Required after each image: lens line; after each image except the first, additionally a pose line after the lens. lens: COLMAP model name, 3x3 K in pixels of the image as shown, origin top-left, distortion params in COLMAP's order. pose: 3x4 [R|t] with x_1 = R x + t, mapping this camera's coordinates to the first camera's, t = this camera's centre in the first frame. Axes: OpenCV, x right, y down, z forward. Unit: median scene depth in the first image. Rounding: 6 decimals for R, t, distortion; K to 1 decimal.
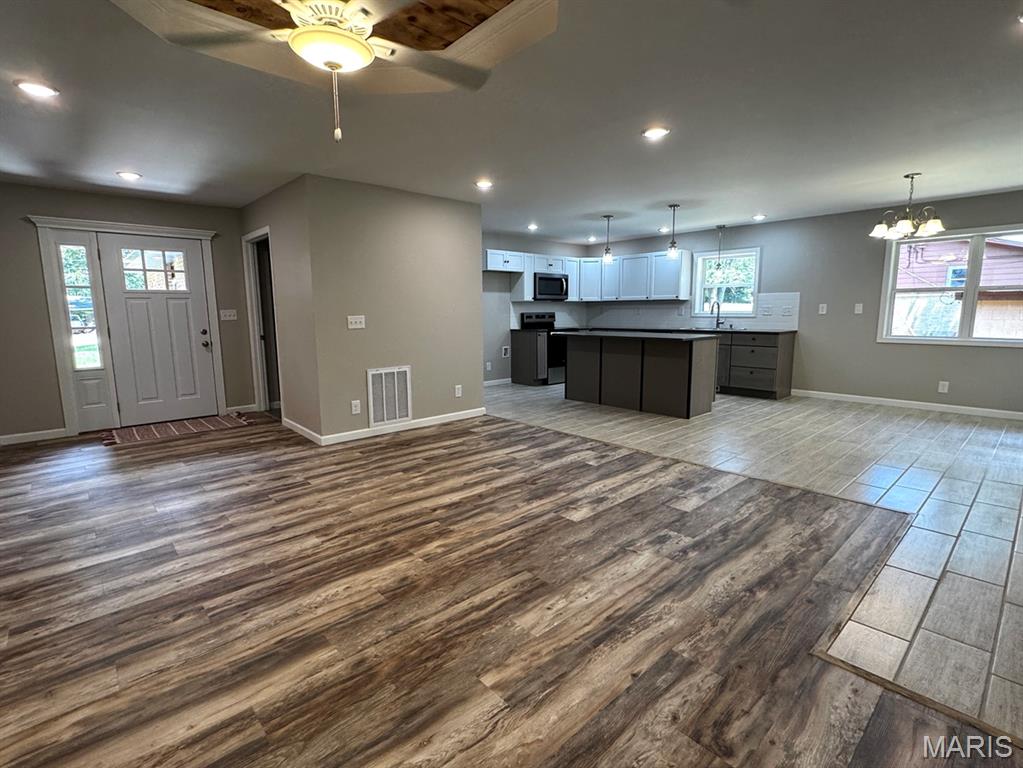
lens RADIAL K [[491.3, 0, 511.1], [0, 491.3, 384.1], [0, 0, 1]] dist [0.004916, 0.000979]
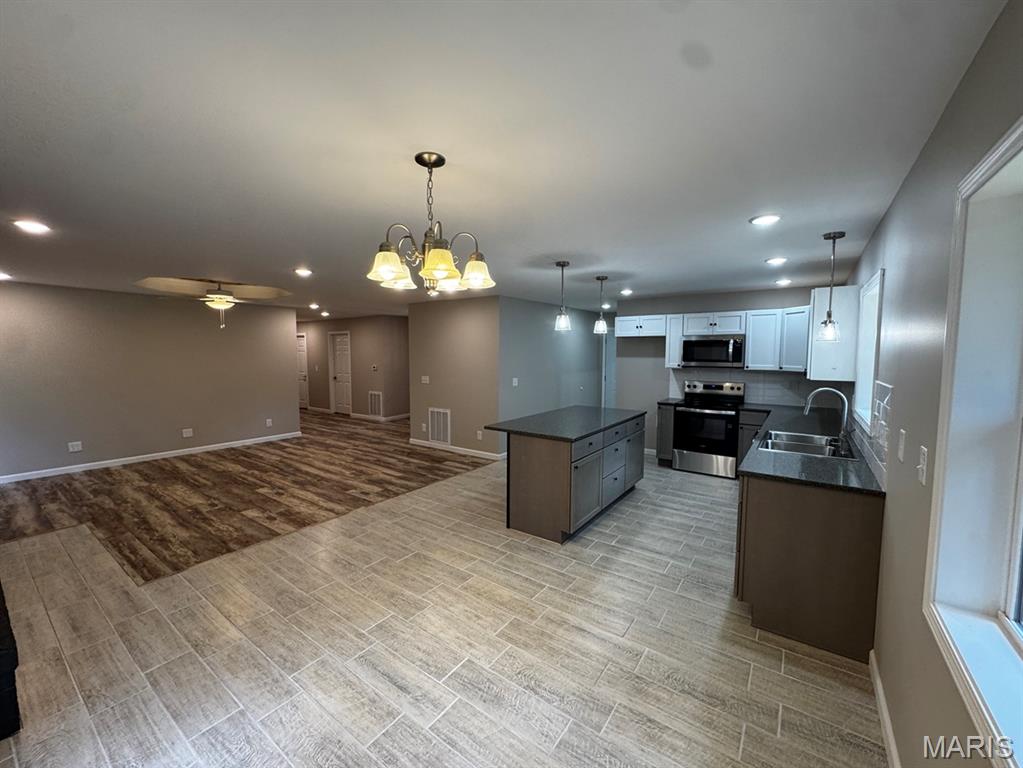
lens RADIAL K [[410.0, 0, 511.8], [0, 410.0, 382.8], [0, 0, 1]] dist [-0.002602, -0.000445]
pose [[0.210204, 0.080937, -0.974302, 1.543399], [-0.151659, 0.987203, 0.049289, -0.306272], [0.965823, 0.137401, 0.219789, 1.276098]]
